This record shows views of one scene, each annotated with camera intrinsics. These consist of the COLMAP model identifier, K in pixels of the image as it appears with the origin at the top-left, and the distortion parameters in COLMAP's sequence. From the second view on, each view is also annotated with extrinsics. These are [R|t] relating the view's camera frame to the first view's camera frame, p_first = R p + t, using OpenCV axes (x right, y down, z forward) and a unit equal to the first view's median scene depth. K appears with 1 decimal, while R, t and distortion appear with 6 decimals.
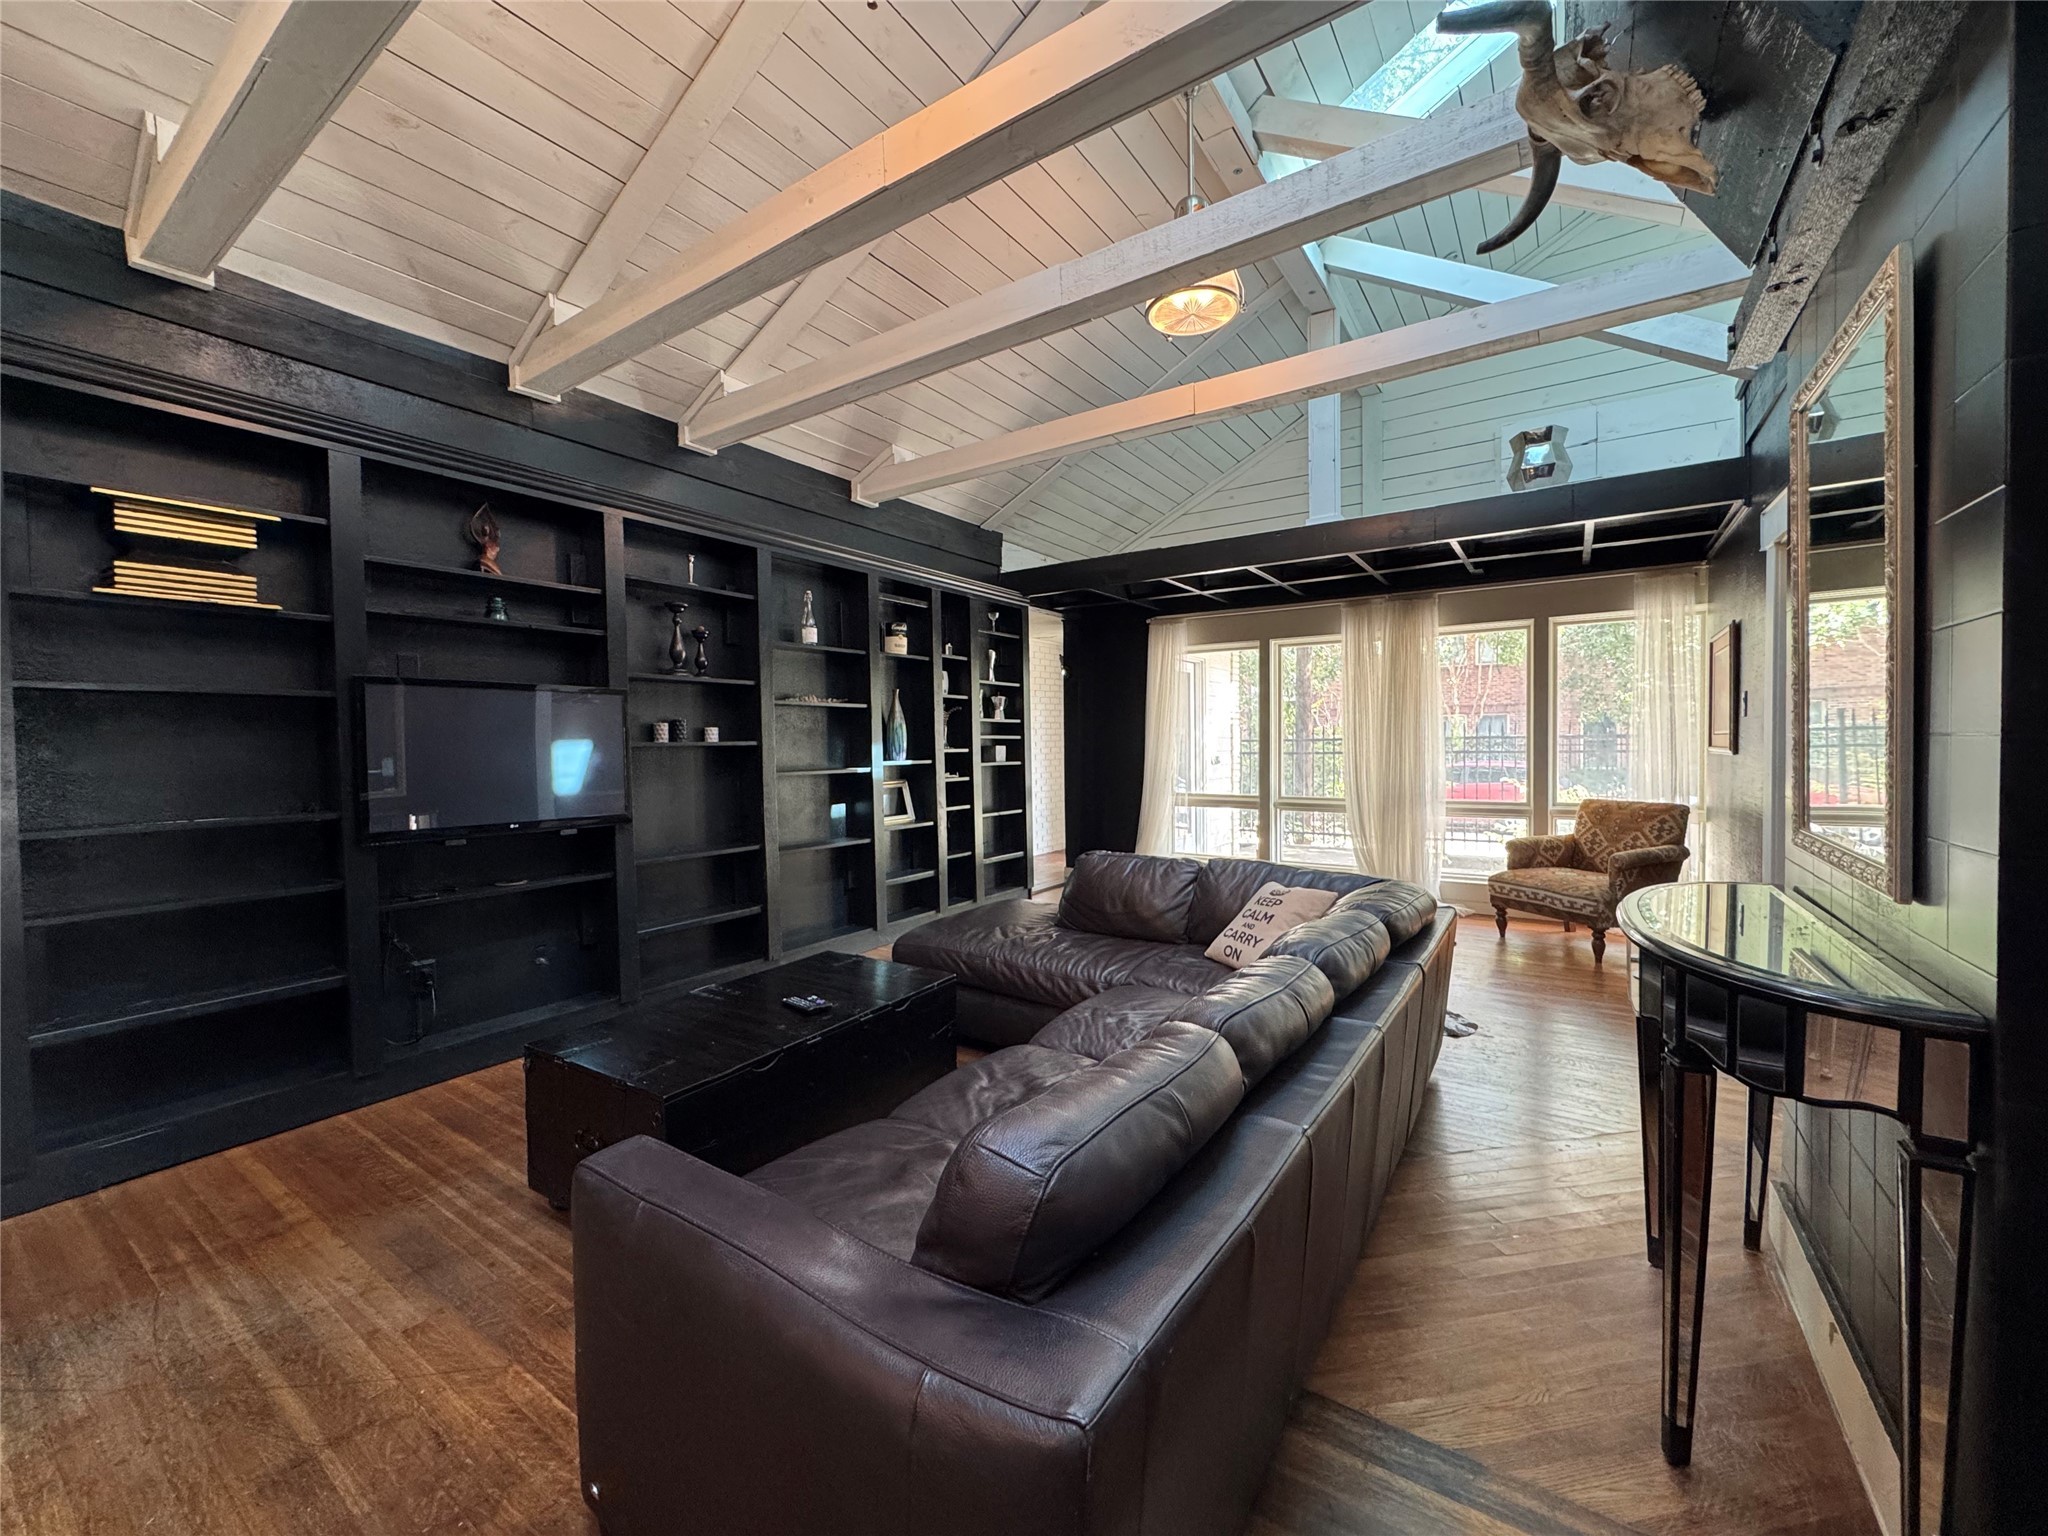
lens RADIAL K [[815.6, 0, 1027.0], [0, 815.6, 764.6], [0, 0, 1]] dist [-0.001794, -0.000006]
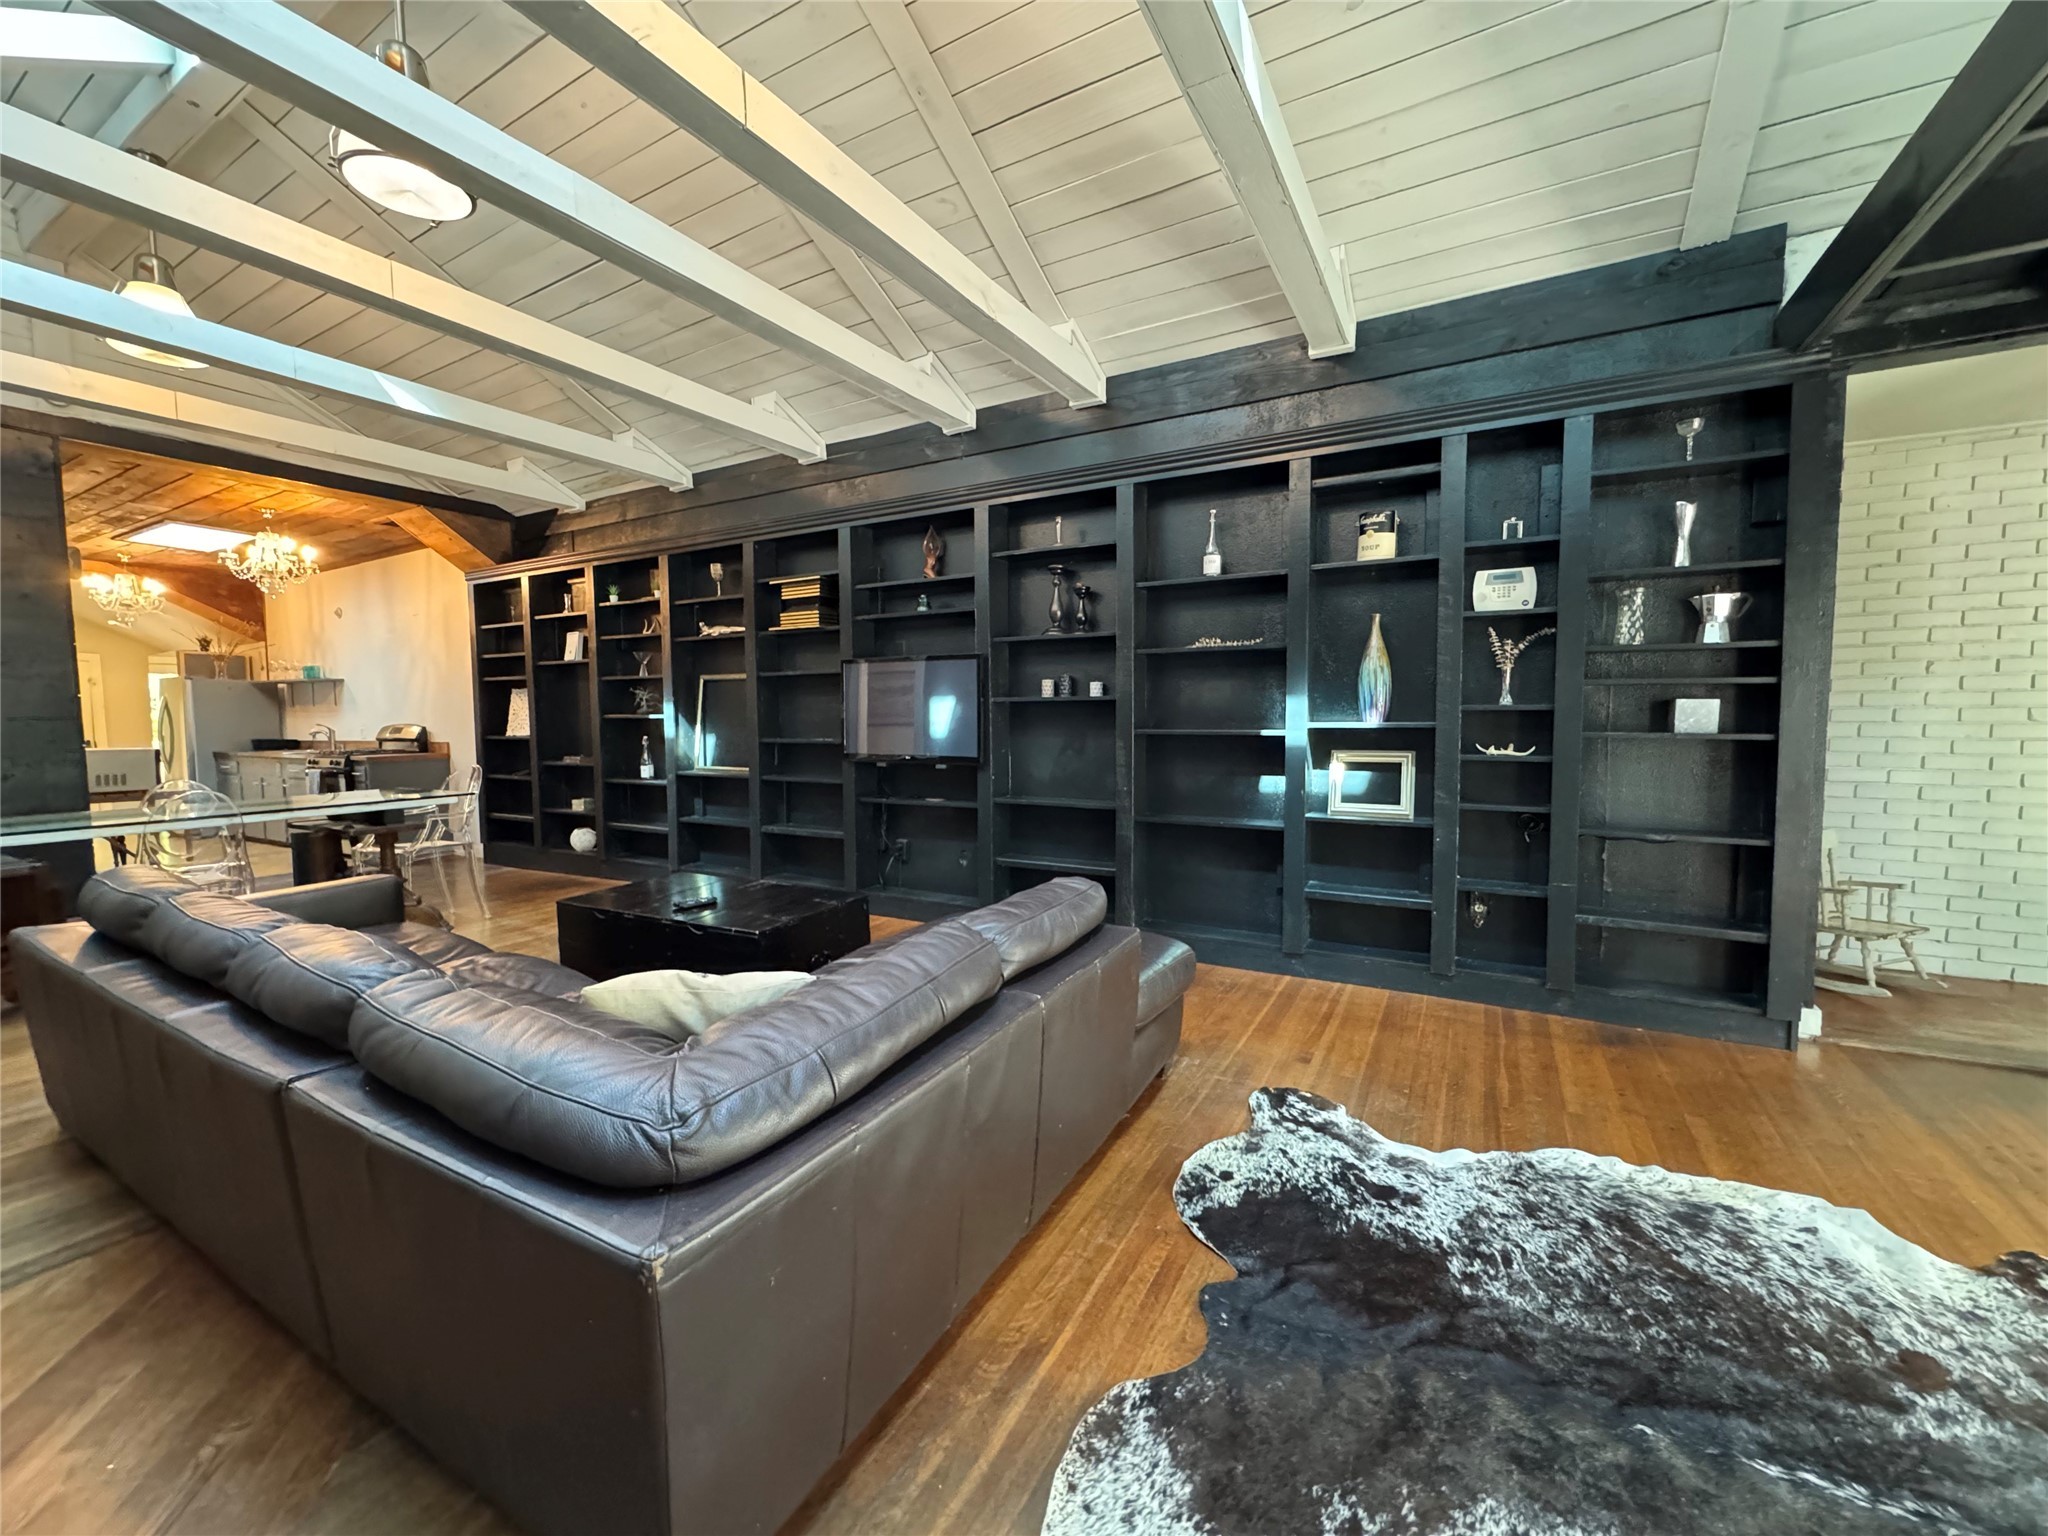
lens RADIAL K [[815.6, 0, 1027.0], [0, 815.6, 764.6], [0, 0, 1]] dist [-0.001794, -0.000006]
pose [[0.078972, 0.076766, -0.993917, 0.471589], [-0.021111, 0.996936, 0.075321, -0.014436], [0.996653, 0.015034, 0.080351, 0.647729]]
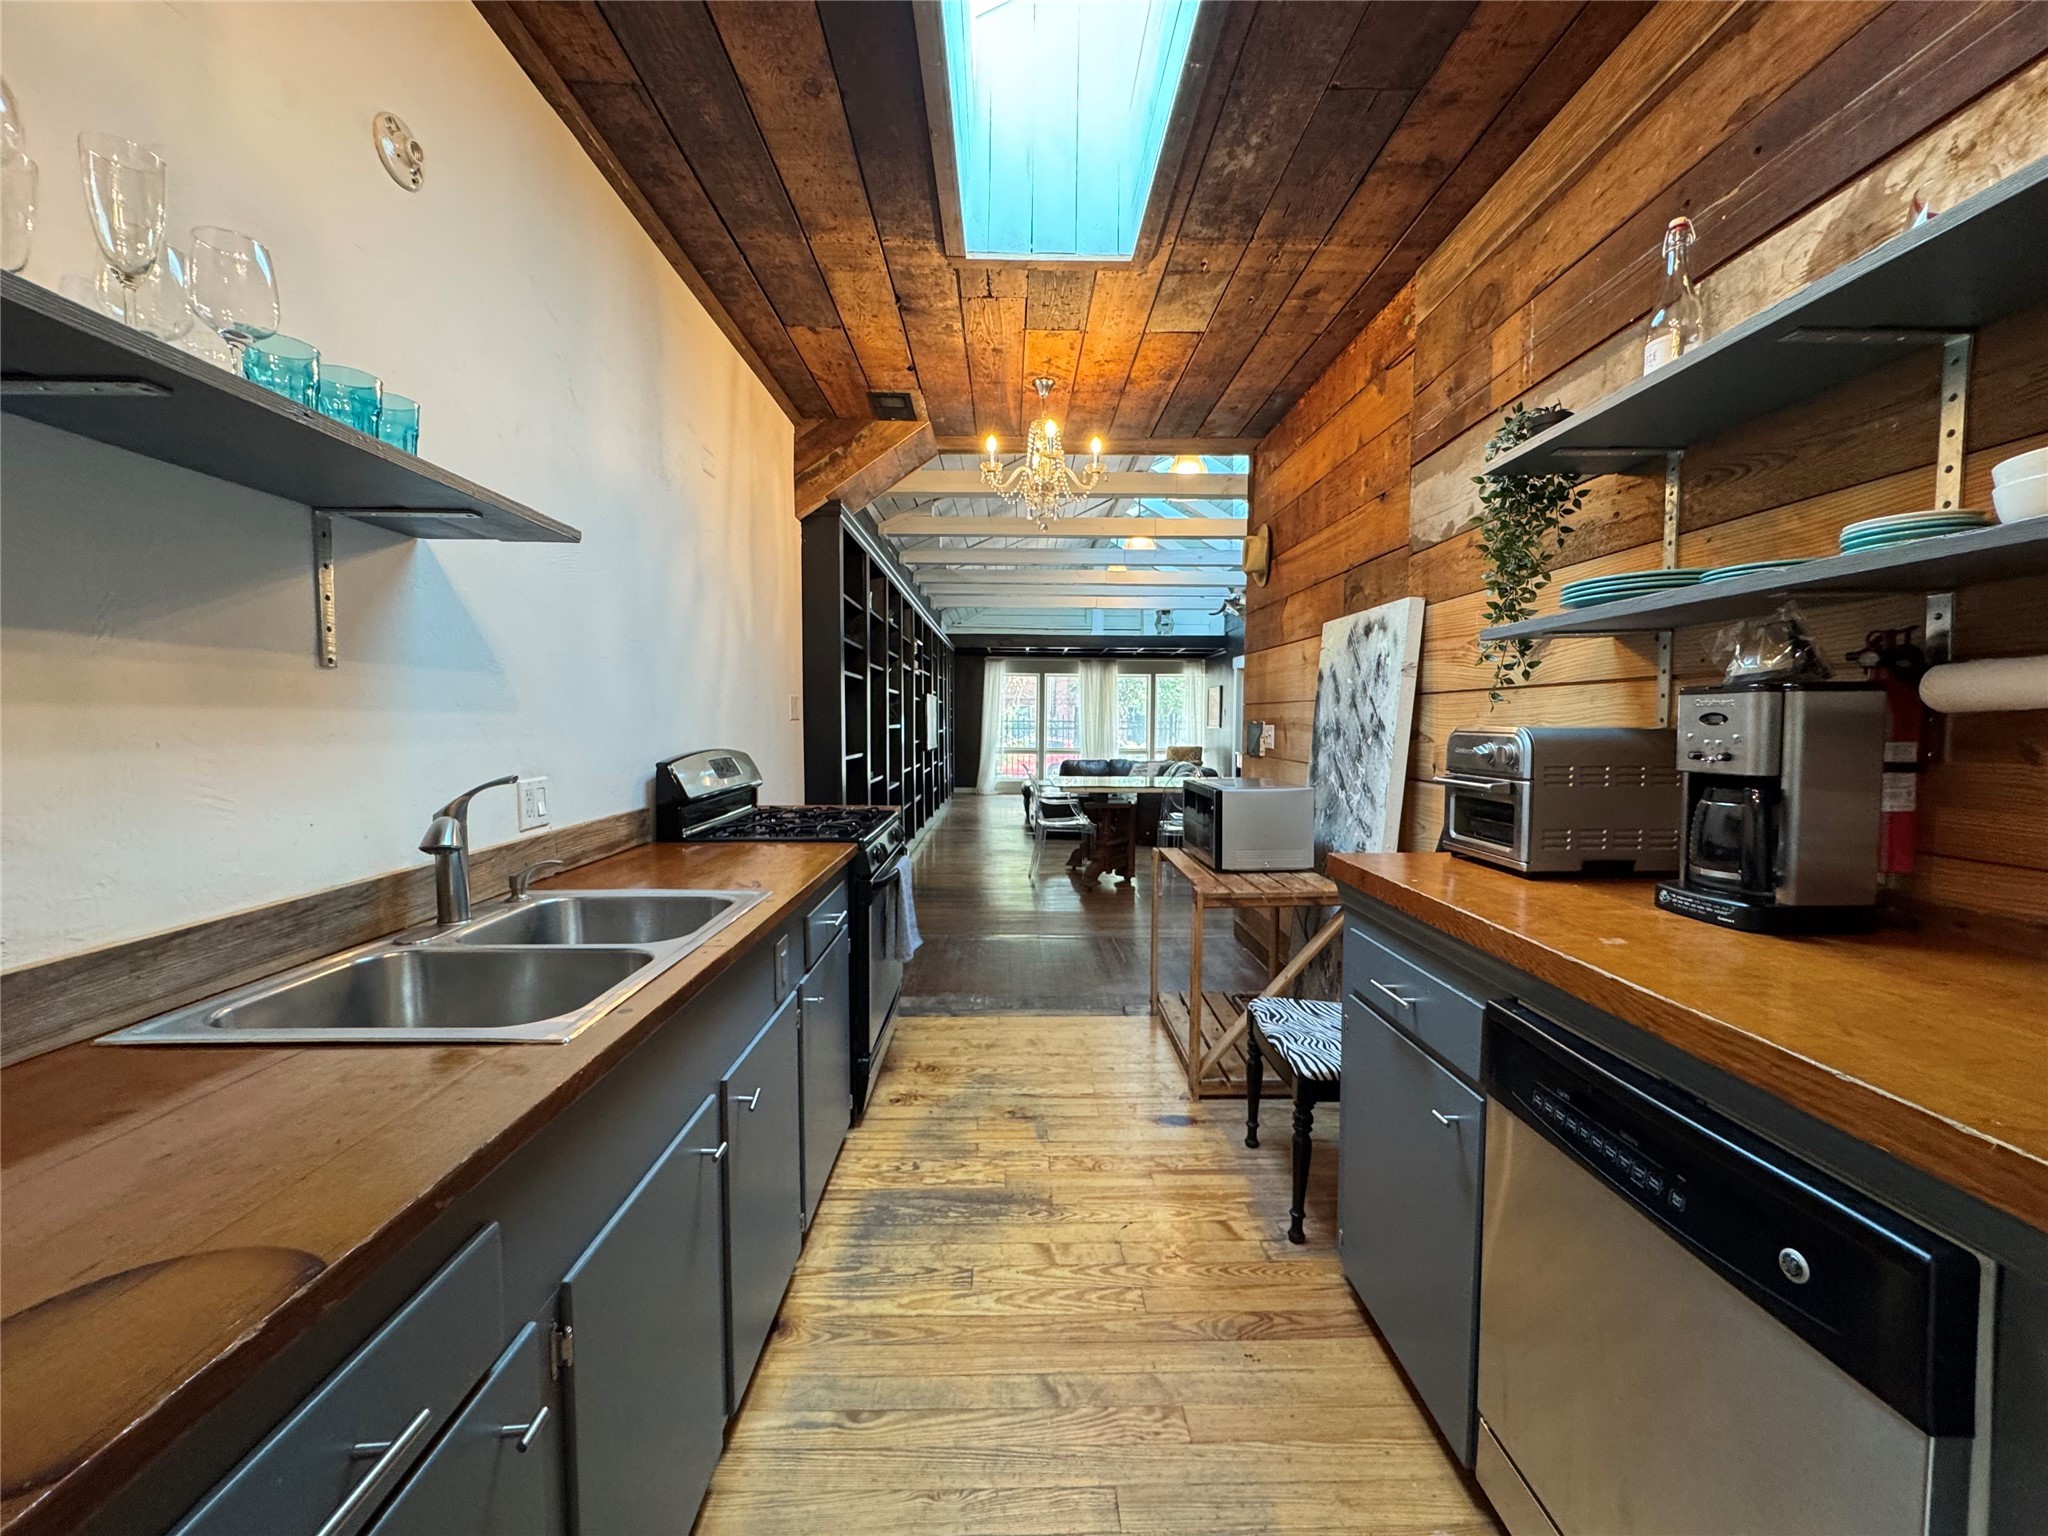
lens RADIAL K [[815.6, 0, 1027.0], [0, 815.6, 764.6], [0, 0, 1]] dist [-0.001794, -0.000006]
pose [[0.822360, -0.014037, 0.568794, -1.159491], [0.001126, 0.999734, 0.023045, 0.042764], [-0.568966, -0.018311, 0.822157, -0.866002]]
